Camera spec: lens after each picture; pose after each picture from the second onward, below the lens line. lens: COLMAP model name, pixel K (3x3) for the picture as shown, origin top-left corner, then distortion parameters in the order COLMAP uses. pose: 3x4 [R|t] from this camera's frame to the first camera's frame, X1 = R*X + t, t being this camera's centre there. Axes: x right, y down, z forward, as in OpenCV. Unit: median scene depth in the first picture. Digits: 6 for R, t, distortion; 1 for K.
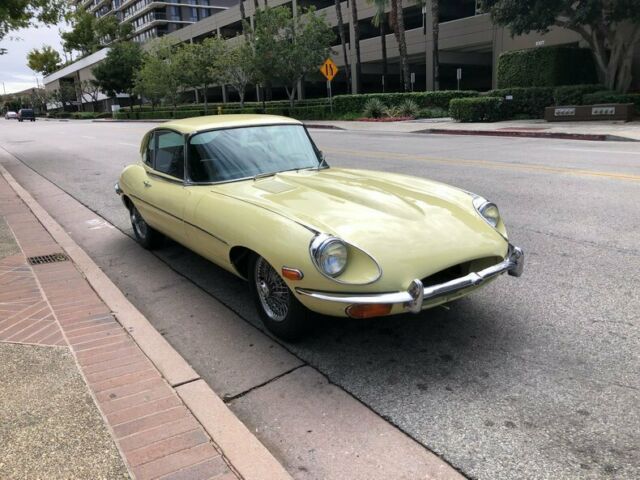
lens RADIAL K [[521.8, 0, 325.9], [0, 521.8, 240.6], [0, 0, 1]] dist [0.012949, 0.009595]
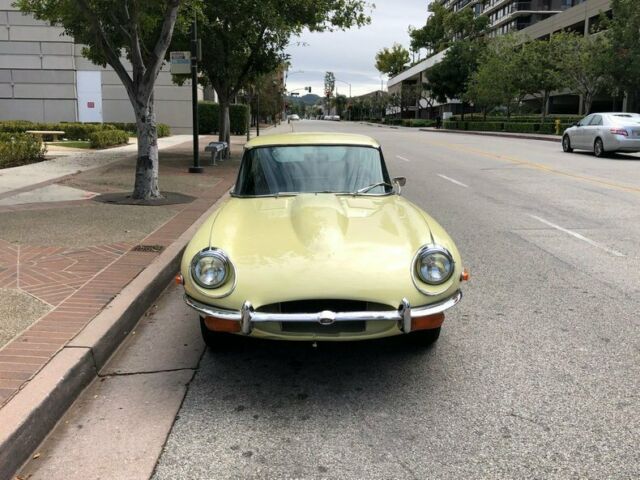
lens RADIAL K [[669.2, 0, 319.8], [0, 669.2, 246.0], [0, 0, 1]] dist [0.023708, -0.022905]
pose [[0.832119, 0.146800, -0.534816, 0.122752], [-0.178330, 0.983943, -0.007383, -0.005829], [0.525144, 0.101518, 0.844936, -0.005058]]
